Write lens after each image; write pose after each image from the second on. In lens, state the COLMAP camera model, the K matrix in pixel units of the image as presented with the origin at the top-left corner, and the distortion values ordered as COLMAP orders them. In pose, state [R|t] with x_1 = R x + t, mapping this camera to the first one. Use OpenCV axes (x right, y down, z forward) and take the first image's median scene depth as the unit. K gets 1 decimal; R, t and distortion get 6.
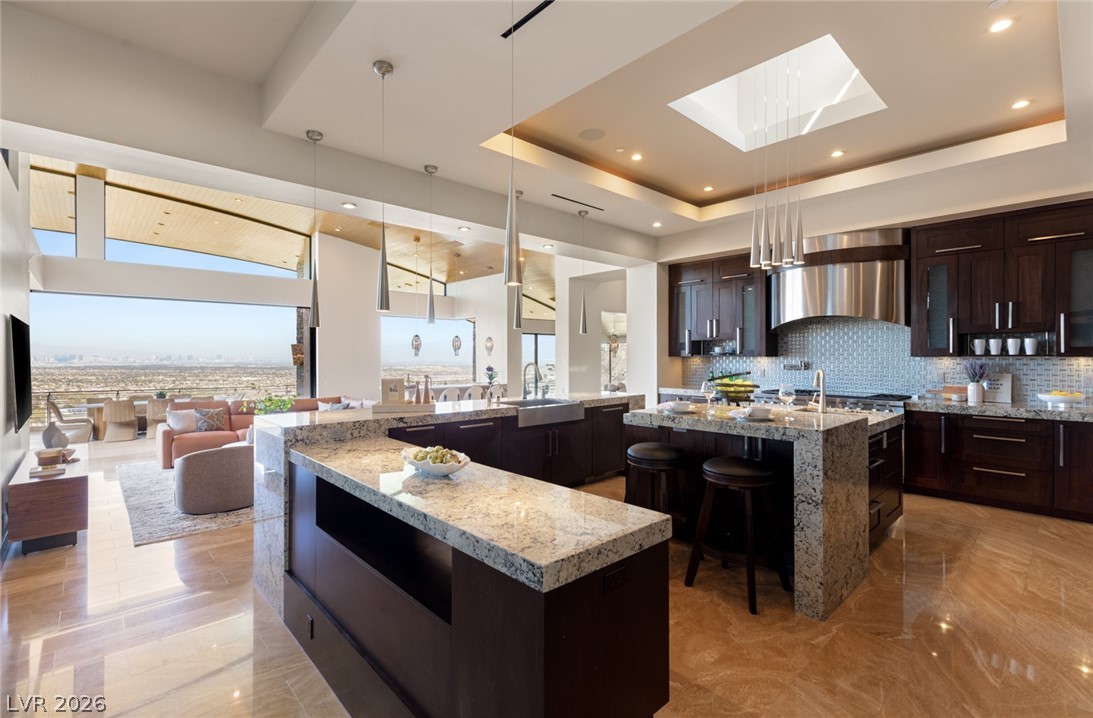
lens RADIAL K [[497.4, 0, 548.7], [0, 497.4, 356.0], [0, 0, 1]] dist [0.003943, -0.000343]
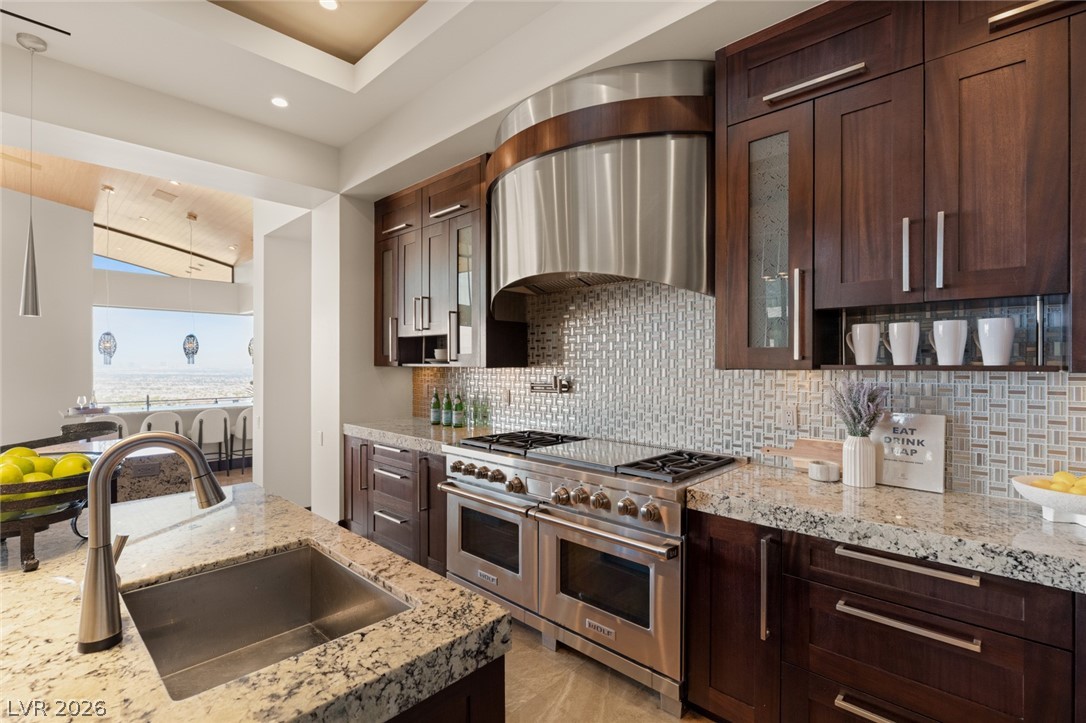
lens RADIAL K [[507.8, 0, 546.0], [0, 507.8, 362.2], [0, 0, 1]] dist [-0.005213, 0.000336]
pose [[0.998108, 0.002796, 0.061426, 0.598785], [-0.002601, 0.999991, -0.003256, -0.002830], [-0.061435, 0.003090, 0.998106, 0.632595]]
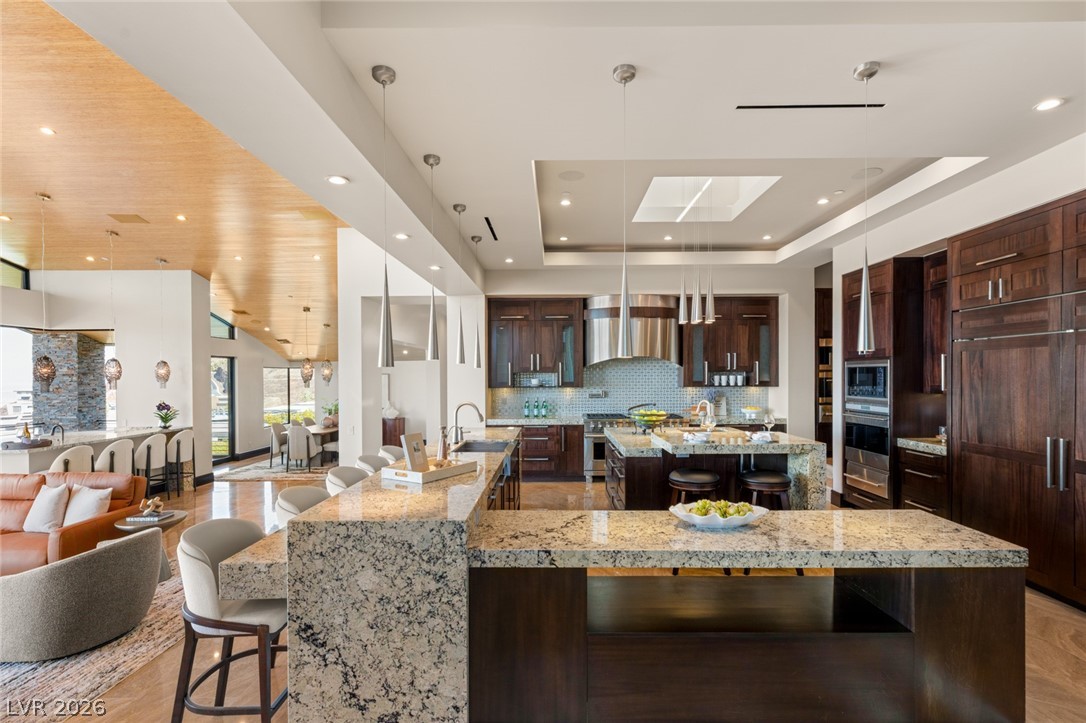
lens RADIAL K [[494.2, 0, 573.4], [0, 494.2, 382.5], [0, 0, 1]] dist [0.003943, -0.000343]
pose [[0.682181, -0.011181, 0.731098, -0.571320], [0.004642, 0.999929, 0.010960, -0.031118], [-0.731169, -0.004083, 0.682184, 0.271790]]
